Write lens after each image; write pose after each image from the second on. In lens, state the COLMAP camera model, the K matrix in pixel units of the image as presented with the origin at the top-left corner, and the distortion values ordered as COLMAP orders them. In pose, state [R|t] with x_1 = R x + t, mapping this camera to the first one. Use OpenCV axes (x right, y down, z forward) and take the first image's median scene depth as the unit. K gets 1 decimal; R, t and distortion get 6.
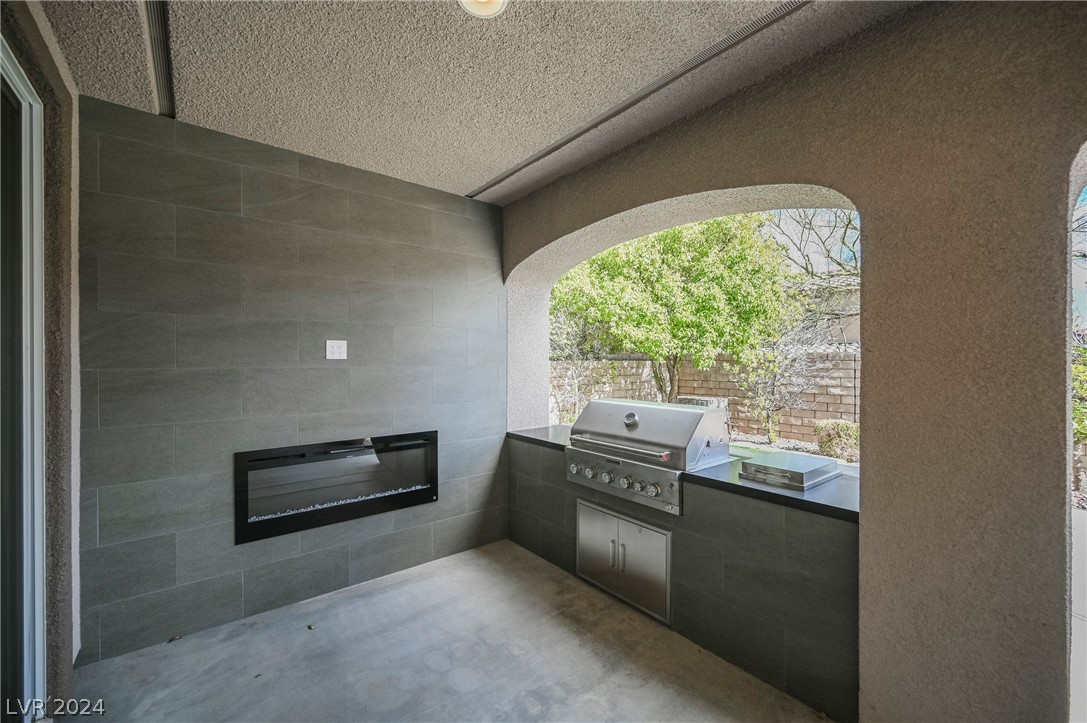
lens RADIAL K [[426.6, 0, 543.1], [0, 426.6, 363.5], [0, 0, 1]] dist [-0.000044, 0.000287]
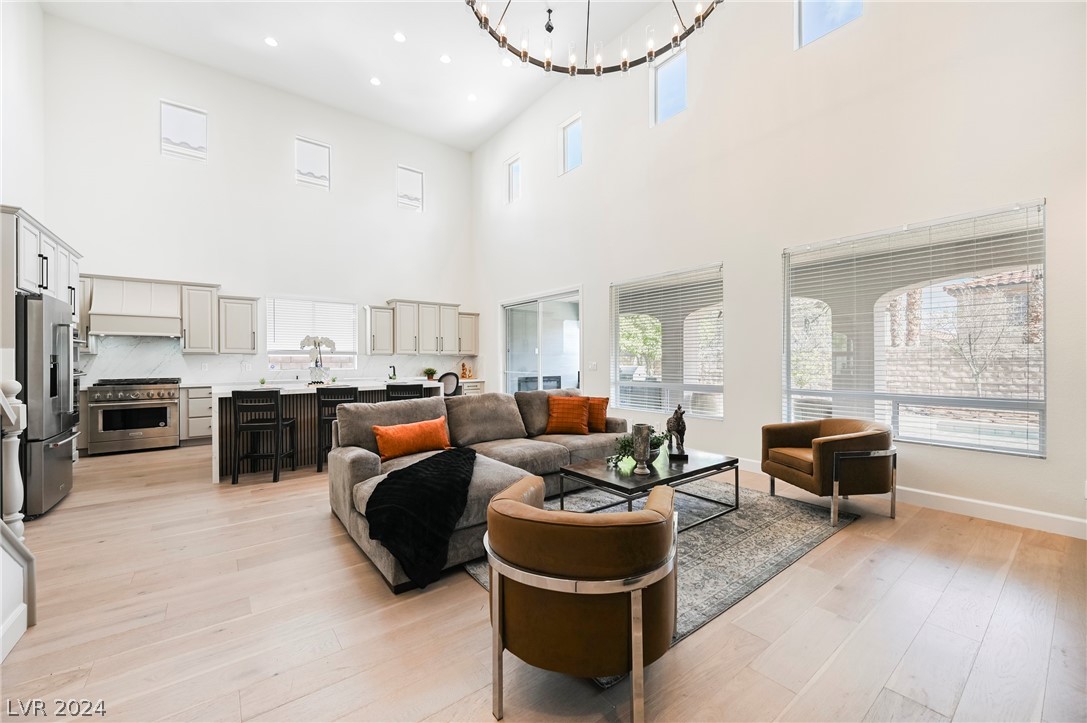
lens RADIAL K [[426.6, 0, 546.9], [0, 426.6, 359.6], [0, 0, 1]] dist [-0.000044, 0.000287]
pose [[0.999923, -0.000478, -0.012383, -0.154860], [0.000466, 0.999999, -0.000996, 0.014829], [0.012384, 0.000990, 0.999923, -1.149713]]
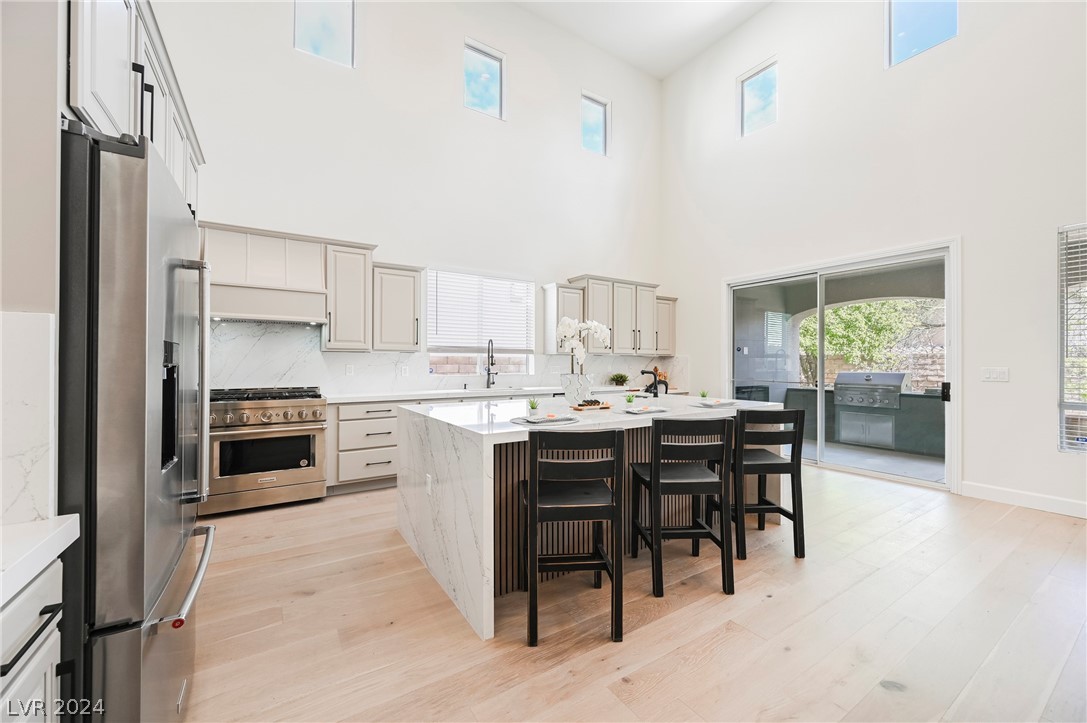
lens RADIAL K [[426.6, 0, 548.4], [0, 426.6, 359.5], [0, 0, 1]] dist [-0.000044, 0.000287]
pose [[0.995219, 0.004243, -0.097577, -0.629302], [-0.004959, 0.999963, -0.007088, 0.016539], [0.097543, 0.007538, 0.995203, -0.765265]]
